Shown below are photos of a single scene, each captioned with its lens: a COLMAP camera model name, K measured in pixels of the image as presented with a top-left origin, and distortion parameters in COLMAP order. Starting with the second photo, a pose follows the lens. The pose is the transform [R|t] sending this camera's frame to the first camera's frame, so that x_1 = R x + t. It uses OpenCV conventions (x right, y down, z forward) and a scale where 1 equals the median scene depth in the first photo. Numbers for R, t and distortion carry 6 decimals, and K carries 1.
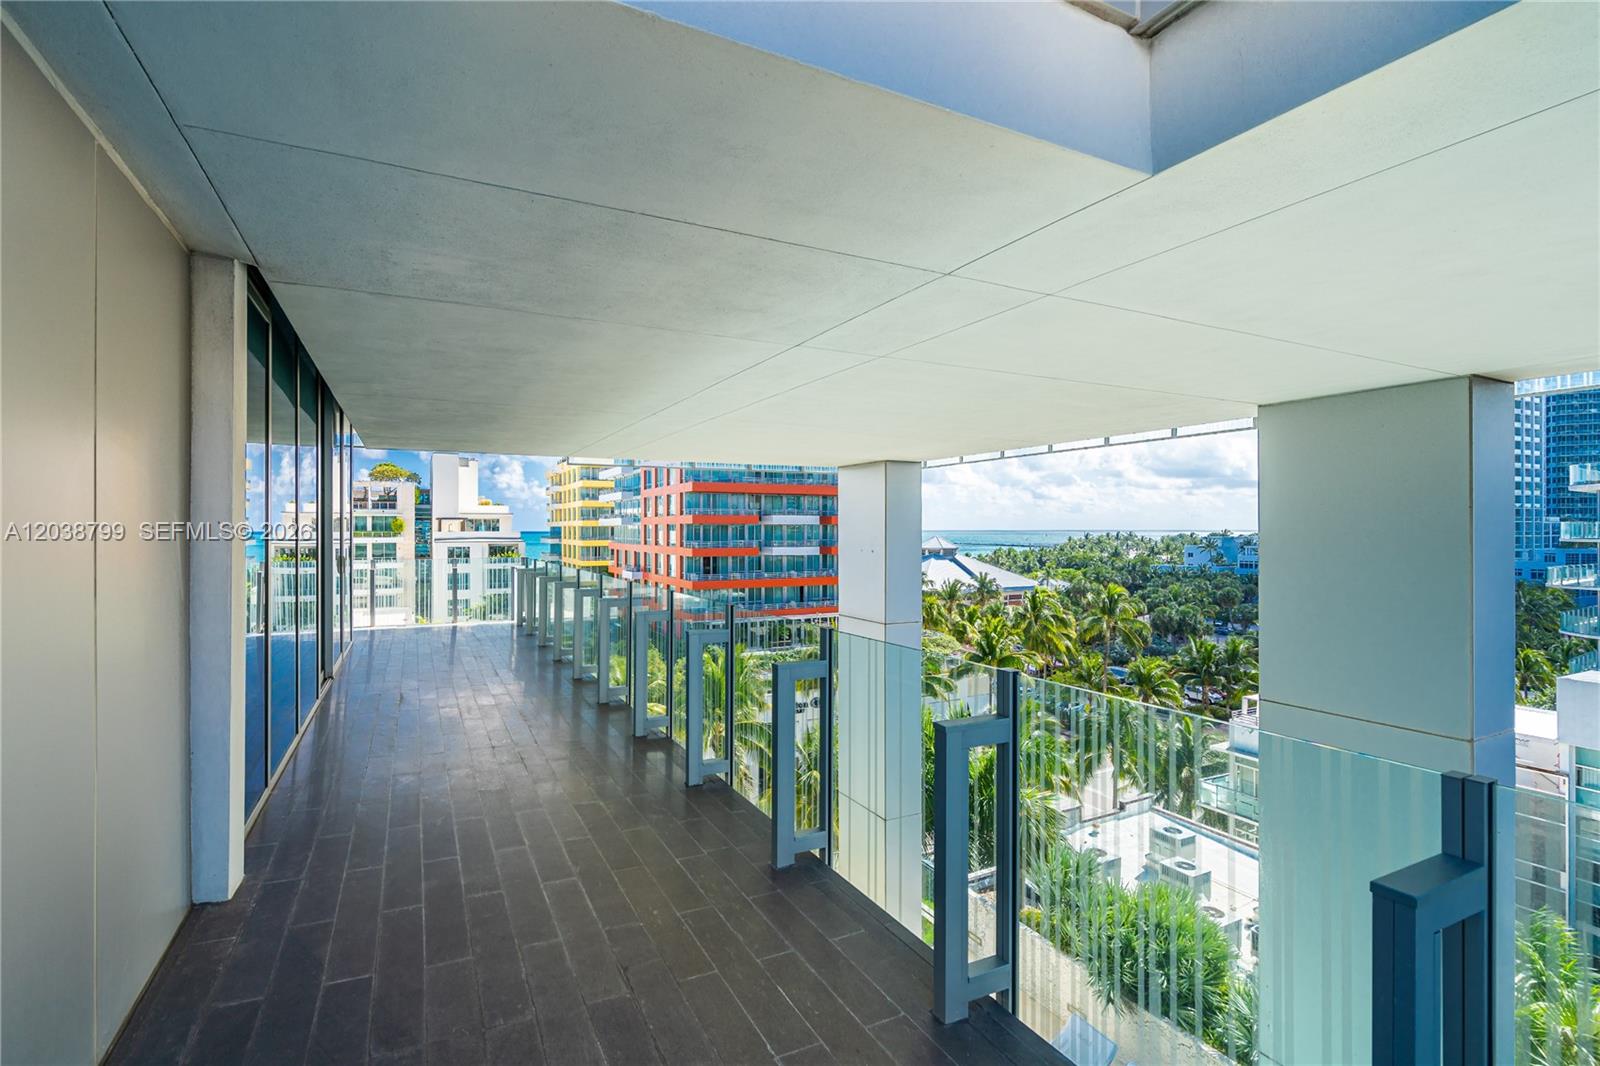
lens RADIAL K [[746.0, 0, 800.0], [0, 746.0, 533.0], [0, 0, 1]] dist [-0.002528, -0.000323]
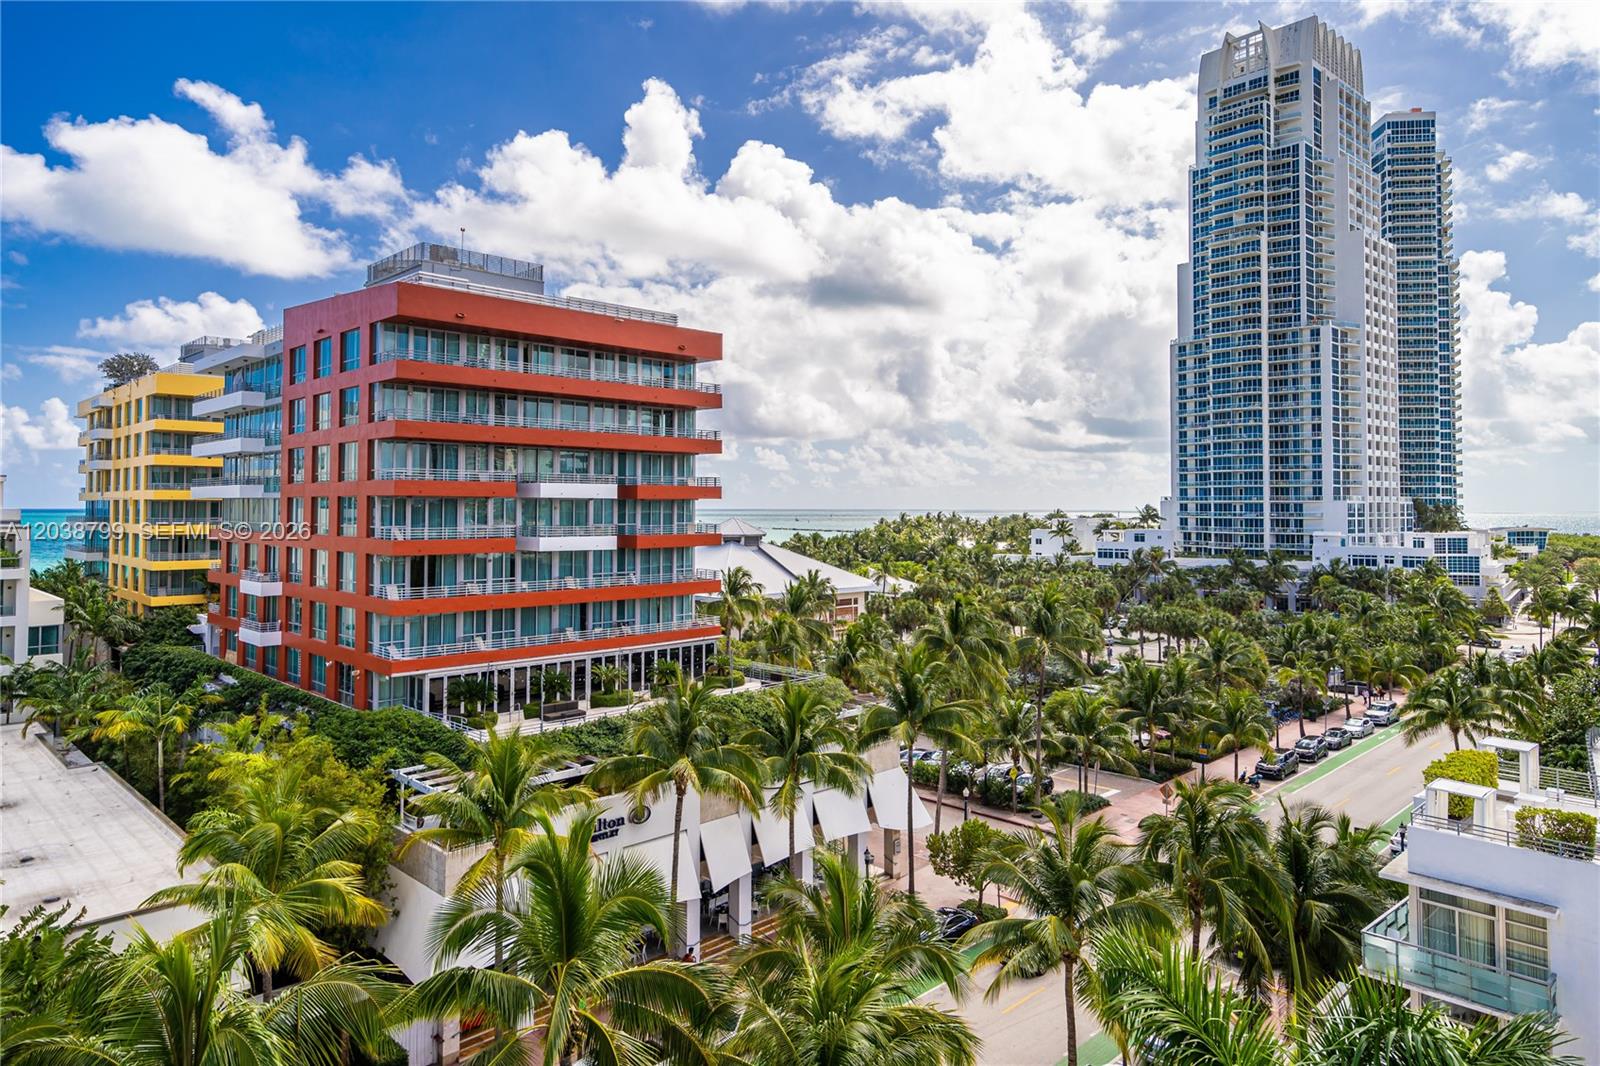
lens RADIAL K [[1008.6, 0, 804.1], [0, 1008.6, 485.4], [0, 0, 1]] dist [0.008859, 0.001432]
pose [[0.956791, 0.008942, 0.290638, -0.062946], [-0.001121, 0.999633, -0.027063, 0.000473], [-0.290774, 0.025568, 0.956450, 0.180621]]
